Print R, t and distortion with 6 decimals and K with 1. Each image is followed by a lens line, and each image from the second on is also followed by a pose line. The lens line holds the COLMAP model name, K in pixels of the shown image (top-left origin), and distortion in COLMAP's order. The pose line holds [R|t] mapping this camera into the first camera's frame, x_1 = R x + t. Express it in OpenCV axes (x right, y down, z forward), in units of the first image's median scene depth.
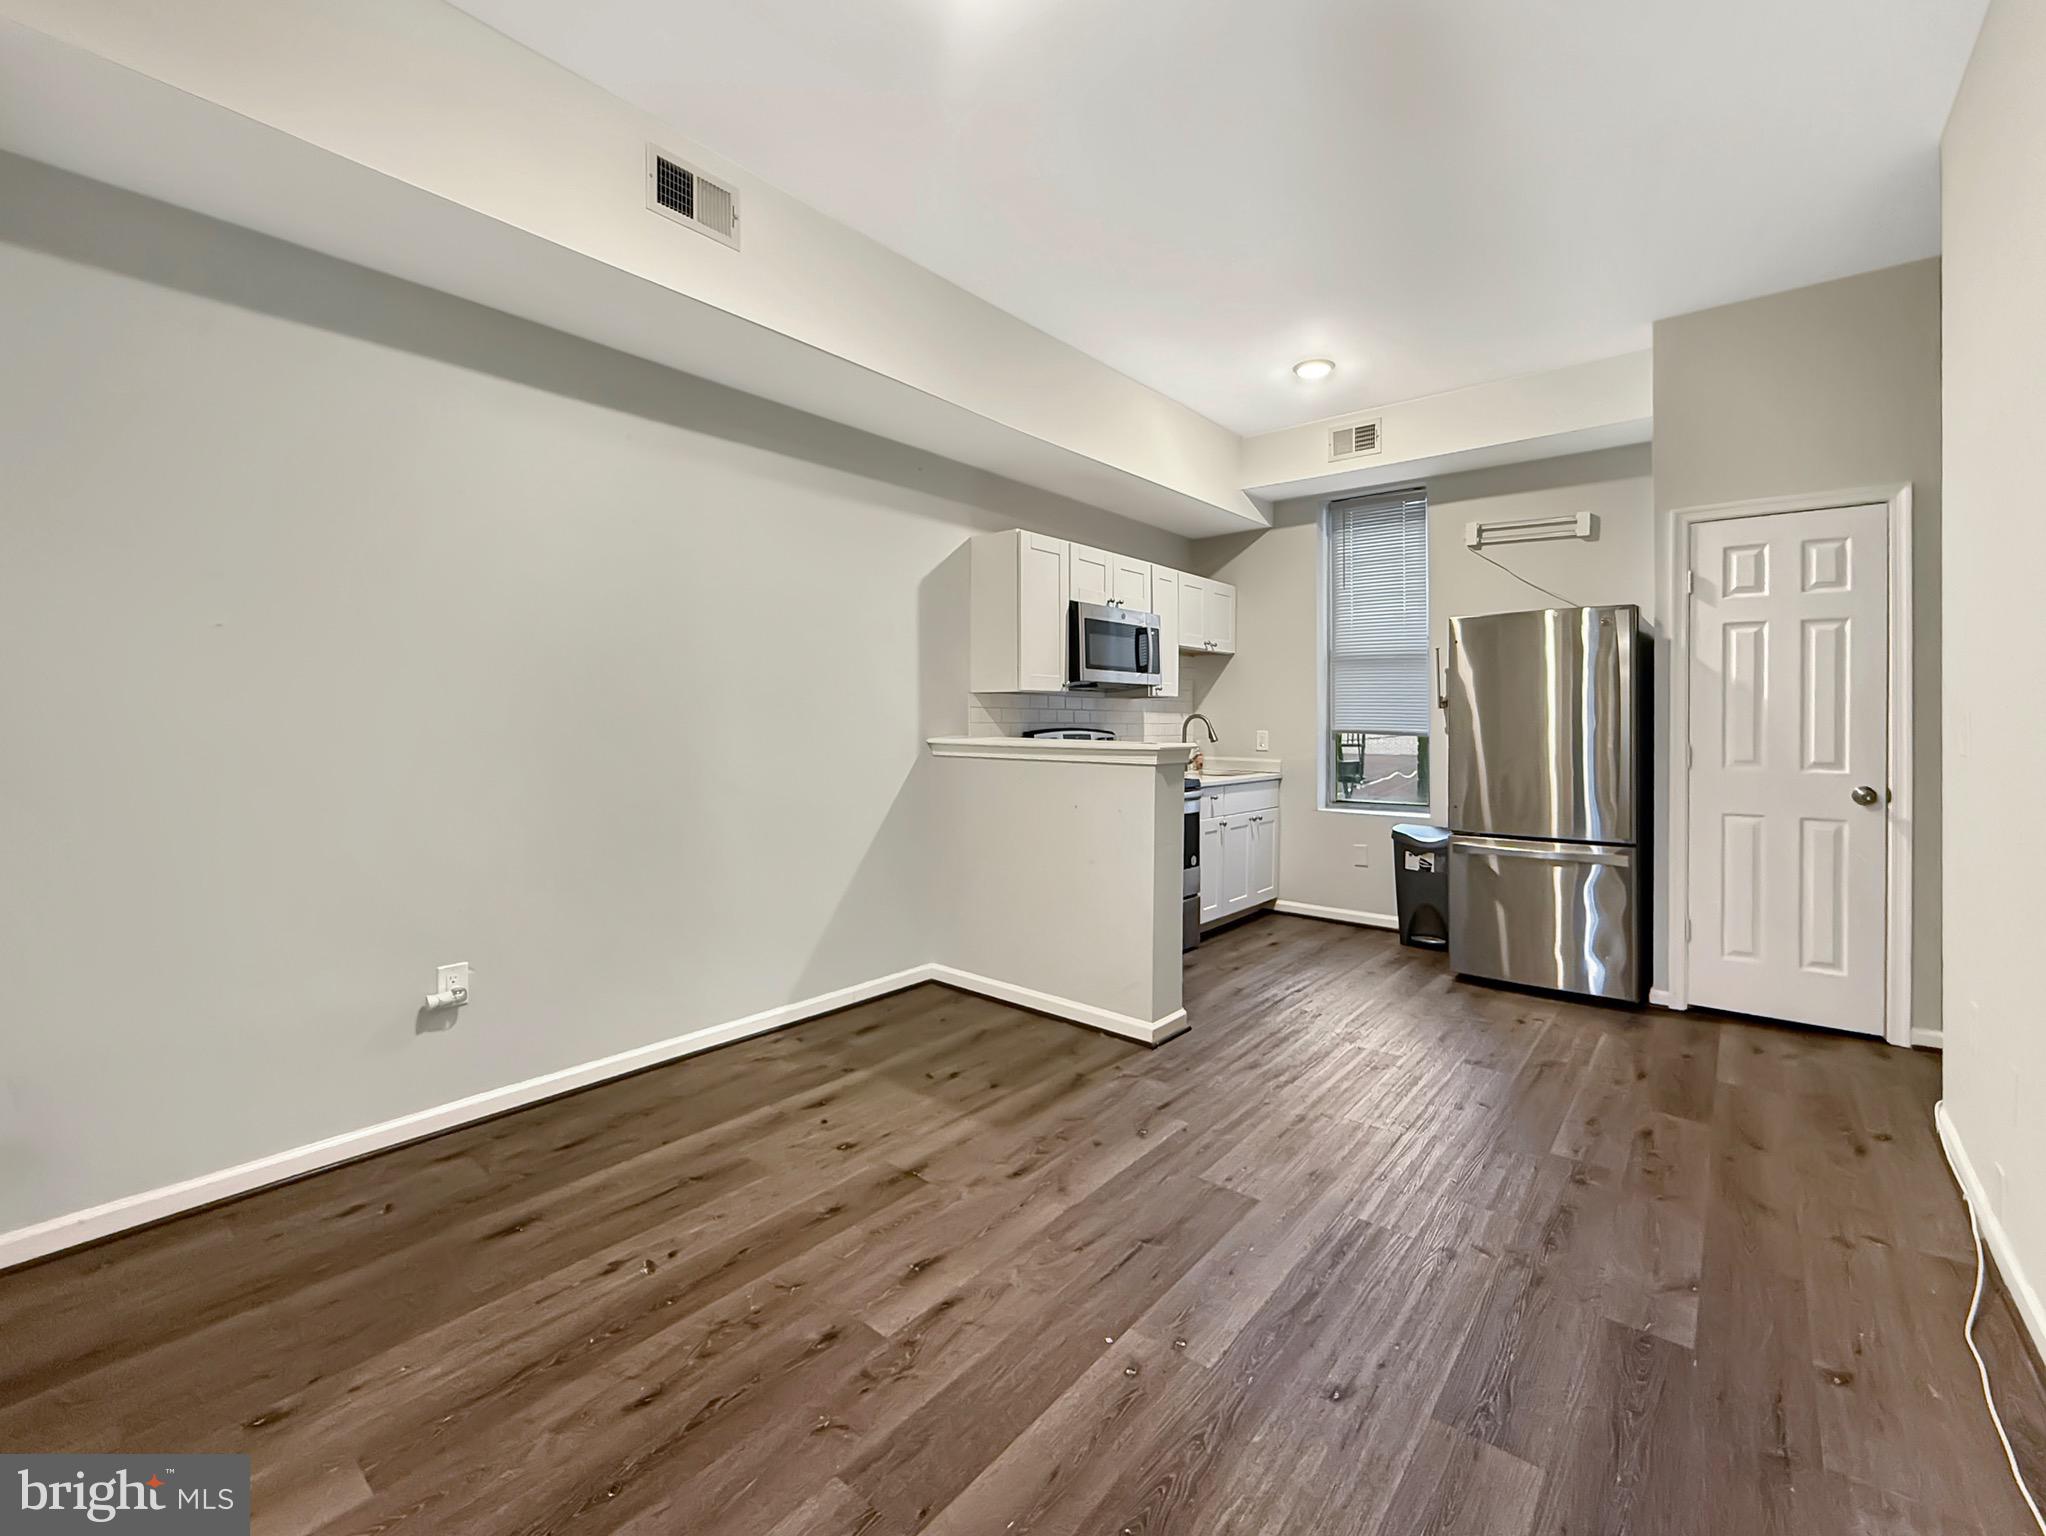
lens RADIAL K [[875.6, 0, 1052.6], [0, 875.6, 712.3], [0, 0, 1]] dist [-0.000137, 0.000500]
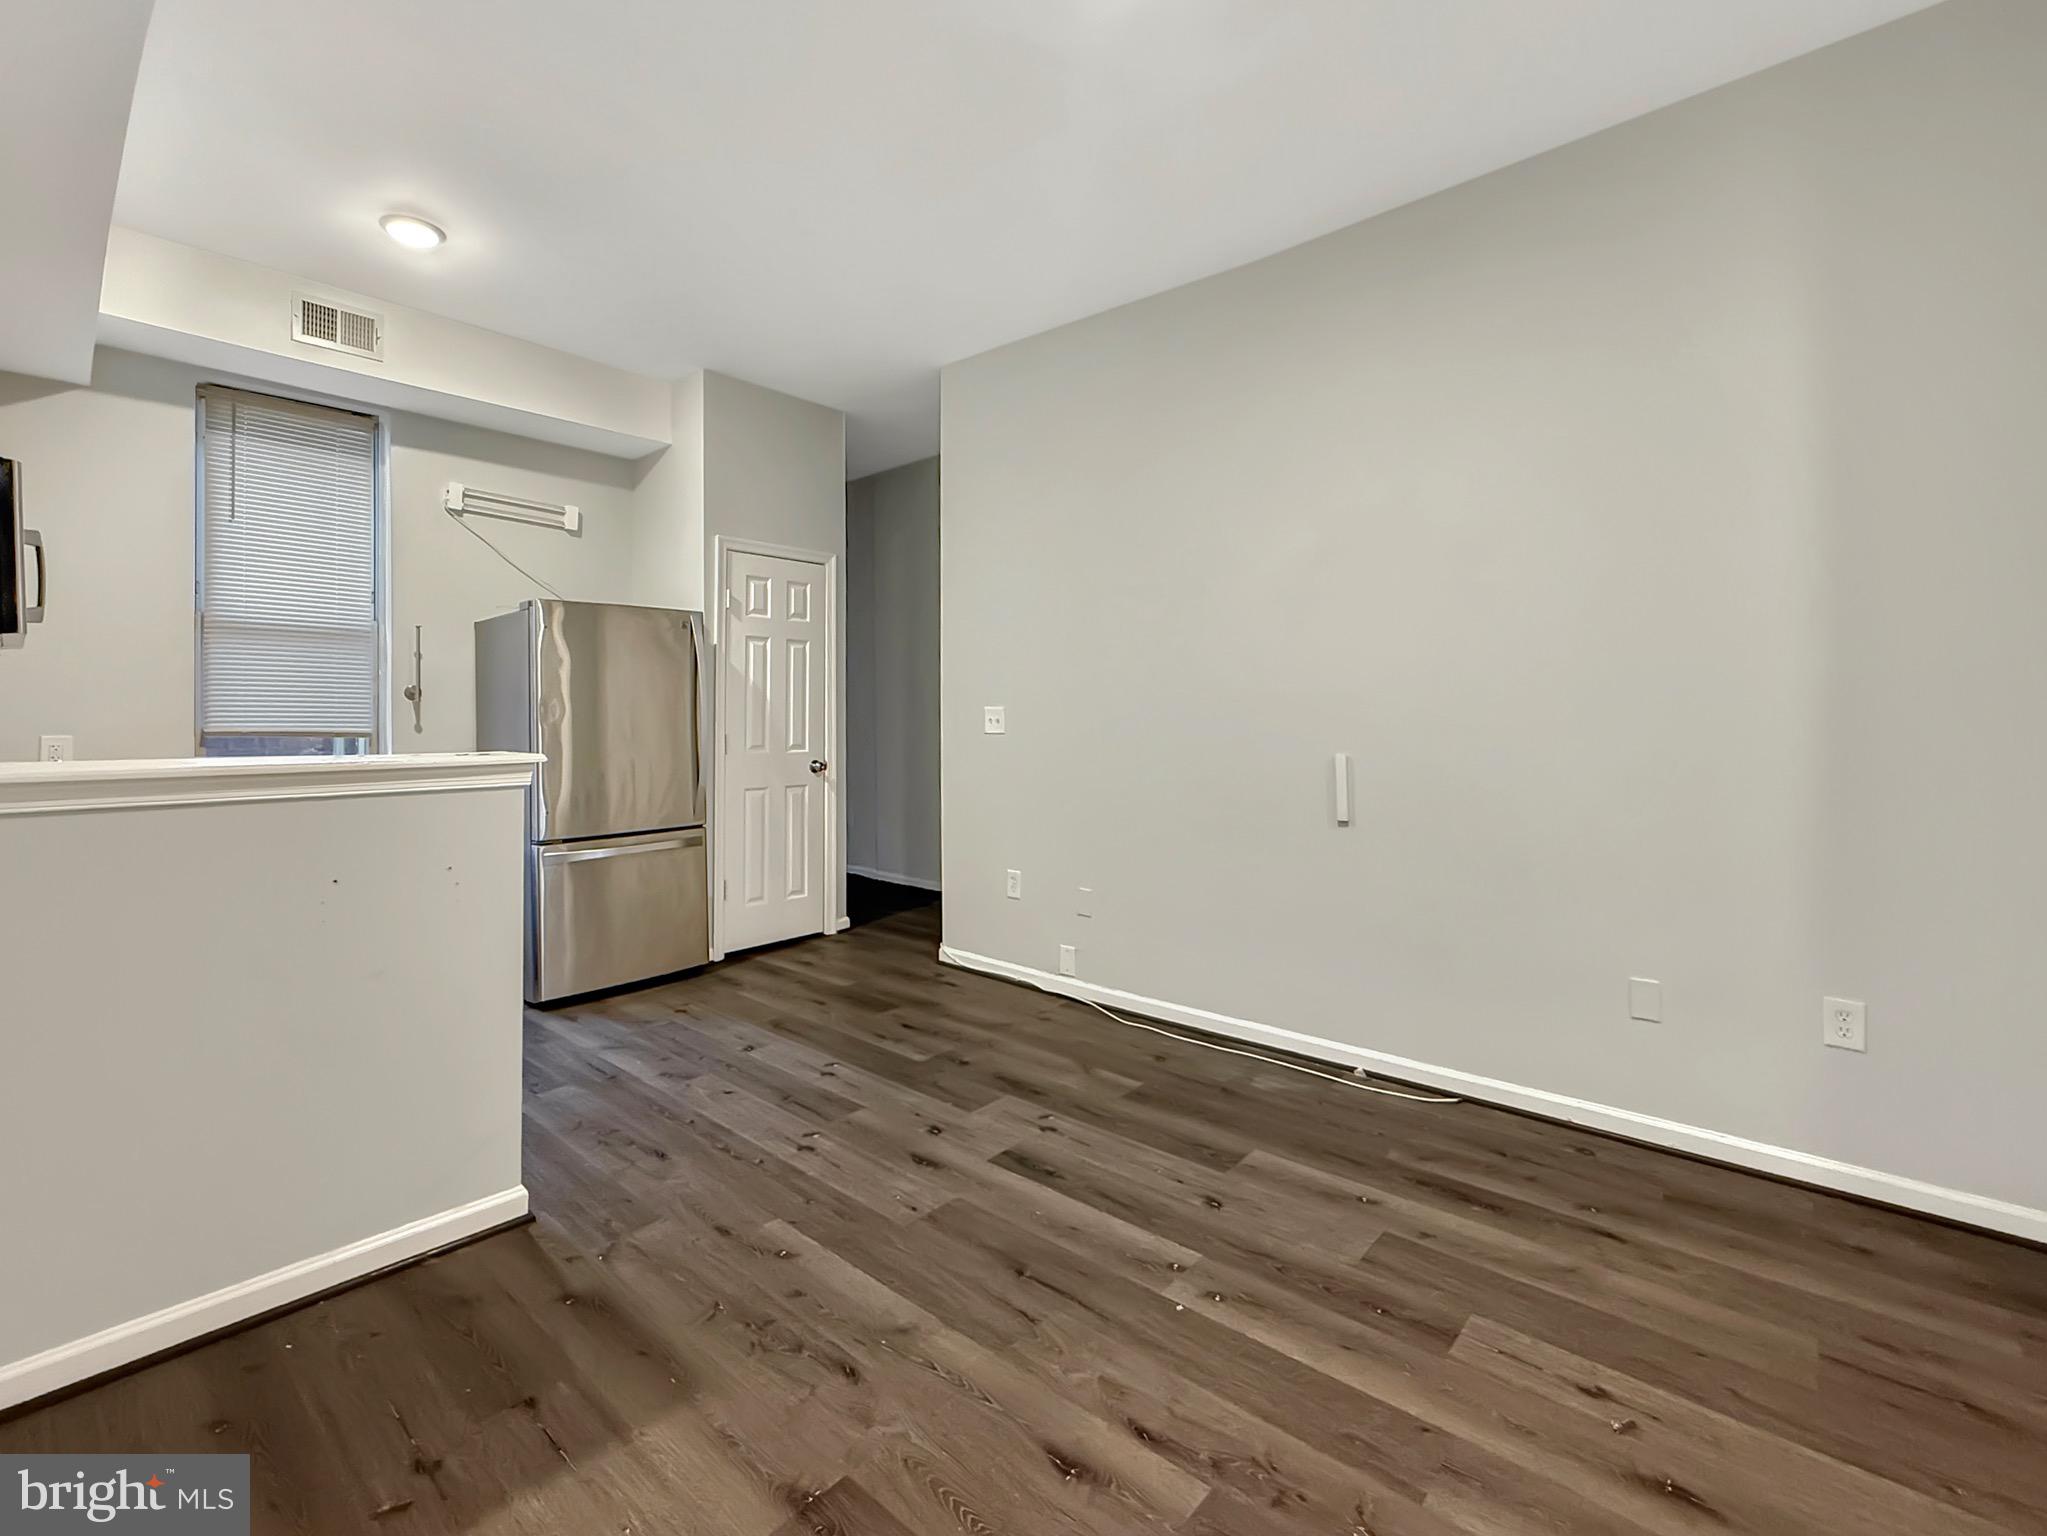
lens RADIAL K [[903.3, 0, 1034.4], [0, 903.3, 710.0], [0, 0, 1]] dist [-0.001223, -0.000405]
pose [[0.045502, 0.000137, 0.998964, -0.514604], [-0.001953, 0.999998, -0.000048, 0.002269], [-0.998962, -0.001949, 0.045502, 0.568270]]
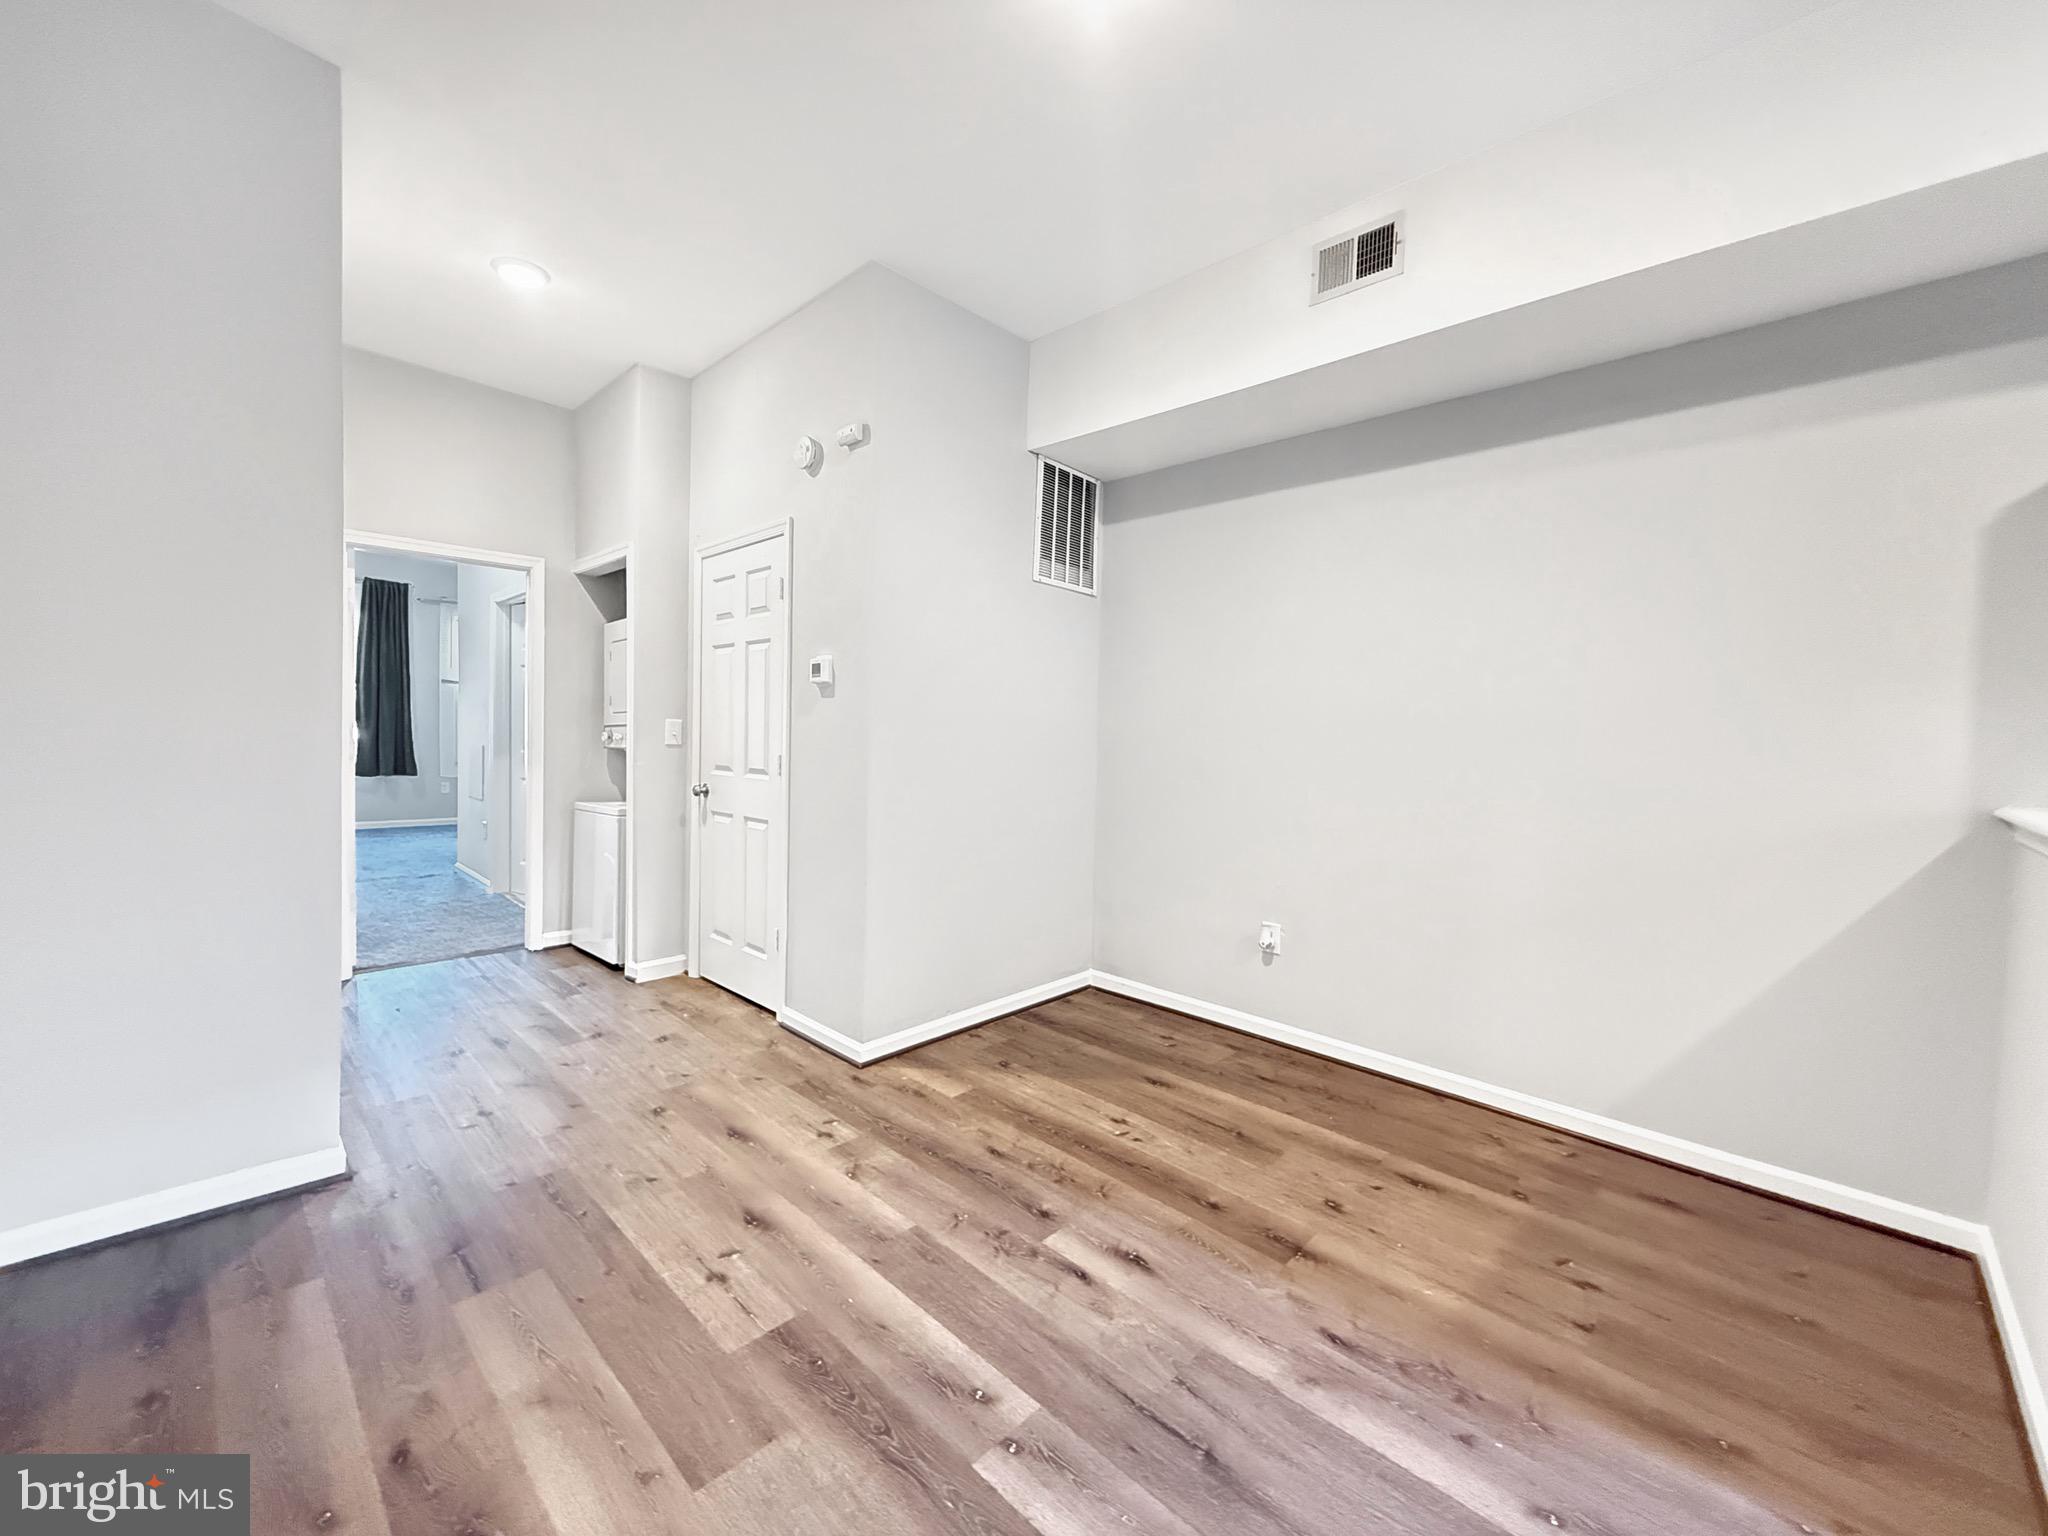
lens RADIAL K [[824.6, 0, 1024.0], [0, 824.6, 768.0], [0, 0, 1]] dist [-0.000712, -0.000005]
pose [[-0.096656, 0.040855, -0.994479, 0.479659], [-0.021330, 0.998843, 0.043107, -0.003994], [0.995089, 0.025379, -0.095673, 0.540225]]
